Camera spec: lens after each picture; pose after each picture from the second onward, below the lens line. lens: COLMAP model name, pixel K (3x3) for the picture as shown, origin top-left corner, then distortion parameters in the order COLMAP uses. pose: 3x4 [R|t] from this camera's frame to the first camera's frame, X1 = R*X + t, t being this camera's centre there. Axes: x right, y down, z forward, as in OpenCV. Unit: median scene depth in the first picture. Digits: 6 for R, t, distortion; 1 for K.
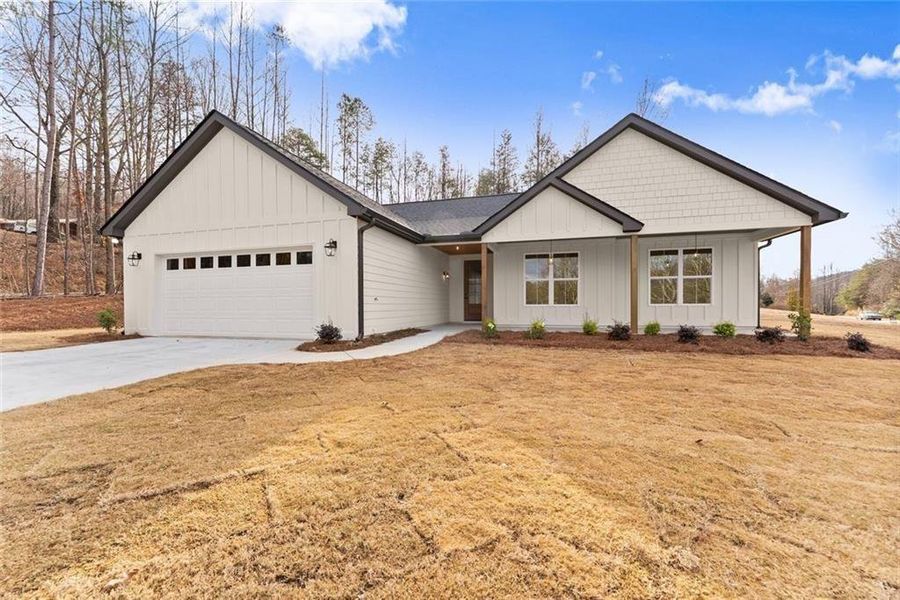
lens RADIAL K [[370.4, 0, 449.8], [0, 370.4, 304.9], [0, 0, 1]] dist [0.000039, 0.000275]
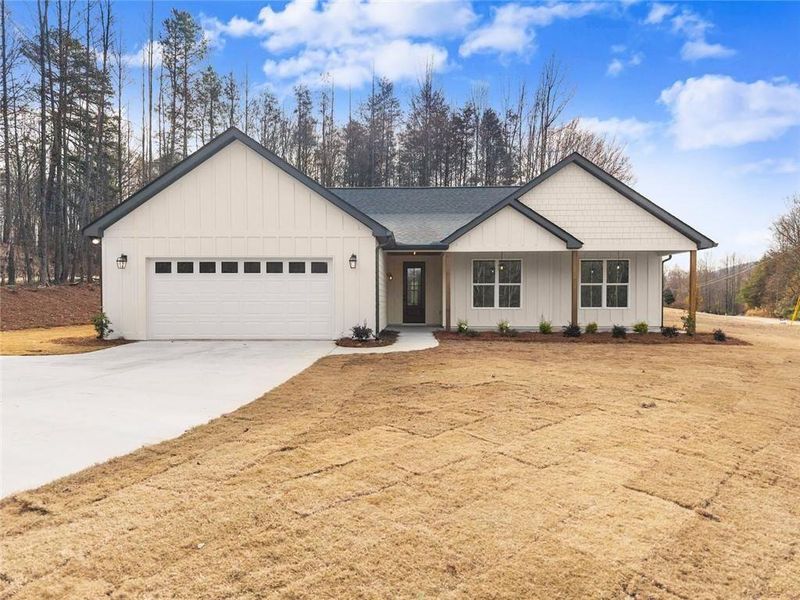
lens RADIAL K [[548.6, 0, 400.0], [0, 548.6, 300.0], [0, 0, 1]] dist [0.026210, -0.002416]
pose [[0.967731, 0.004793, 0.251941, -0.505870], [-0.004776, 0.999988, -0.000679, -0.024591], [-0.251942, -0.000546, 0.967742, -0.593824]]
